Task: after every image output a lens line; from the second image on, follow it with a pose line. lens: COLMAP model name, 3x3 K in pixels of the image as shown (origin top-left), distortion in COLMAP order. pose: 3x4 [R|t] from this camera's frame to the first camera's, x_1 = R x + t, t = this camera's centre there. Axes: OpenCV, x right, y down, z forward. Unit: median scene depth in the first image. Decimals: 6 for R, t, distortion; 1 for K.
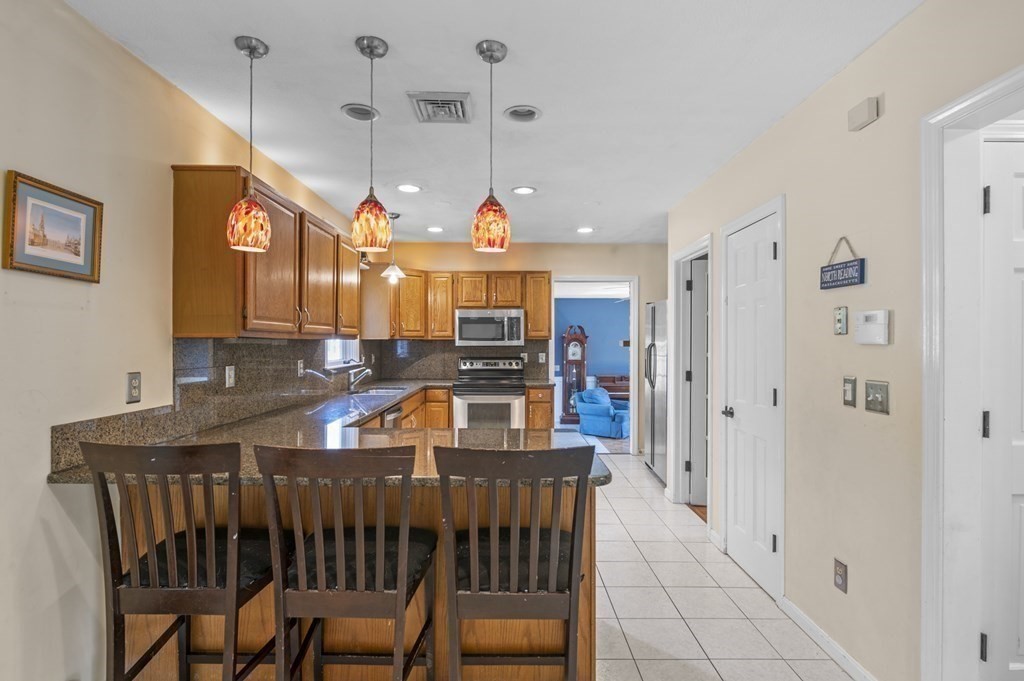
lens RADIAL K [[521.2, 0, 512.0], [0, 521.2, 340.5], [0, 0, 1]] dist [0.000446, 0.000004]
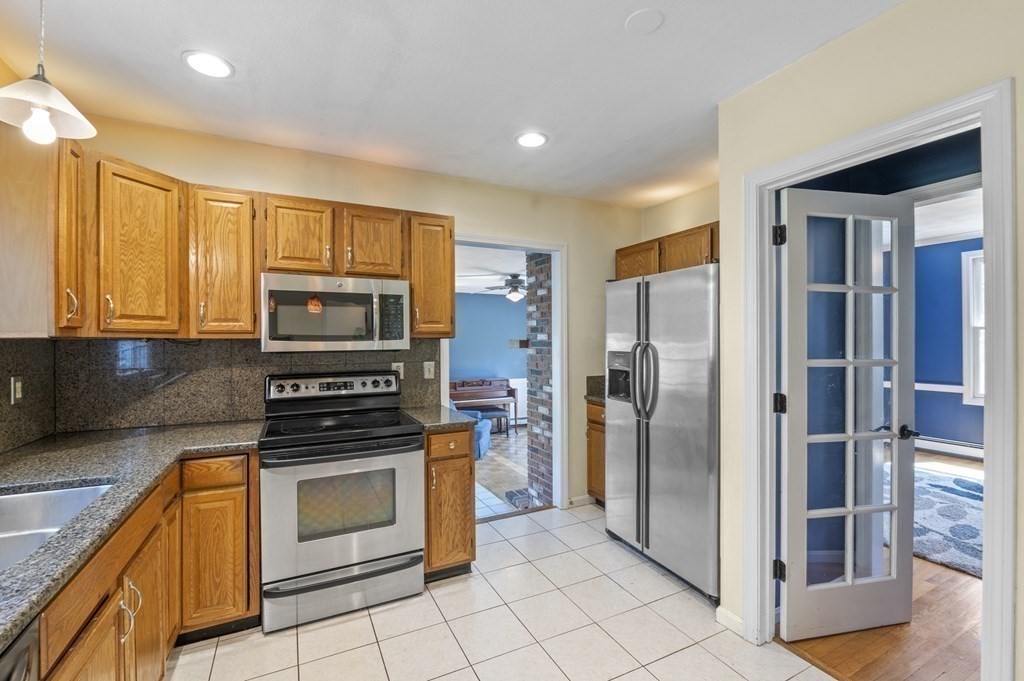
lens RADIAL K [[458.9, 0, 525.6], [0, 458.9, 339.7], [0, 0, 1]] dist [-0.008449, -0.000247]
pose [[0.892863, -0.004881, 0.450302, -0.081159], [0.005707, 0.999984, -0.000477, 0.000688], [-0.450292, 0.002996, 0.892876, 0.528623]]
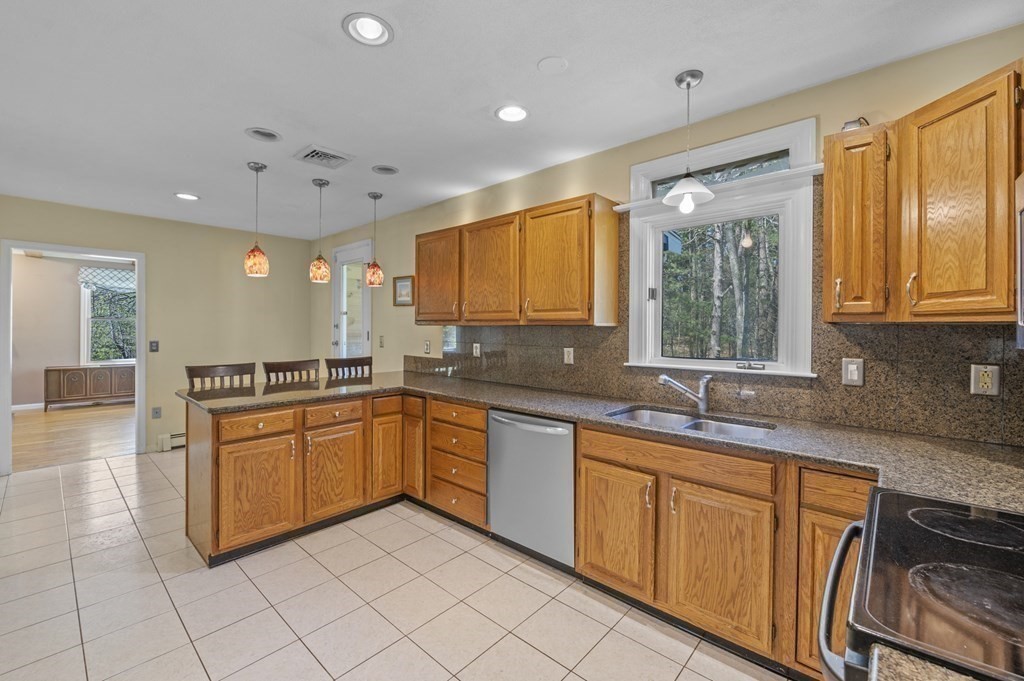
lens RADIAL K [[430.3, 0, 514.4], [0, 430.3, 331.9], [0, 0, 1]] dist [-0.000591, -0.000076]
pose [[-0.677103, -0.001993, -0.735886, 0.160758], [-0.007225, 0.999966, 0.003940, 0.004034], [0.735853, 0.007985, -0.677094, 0.952191]]
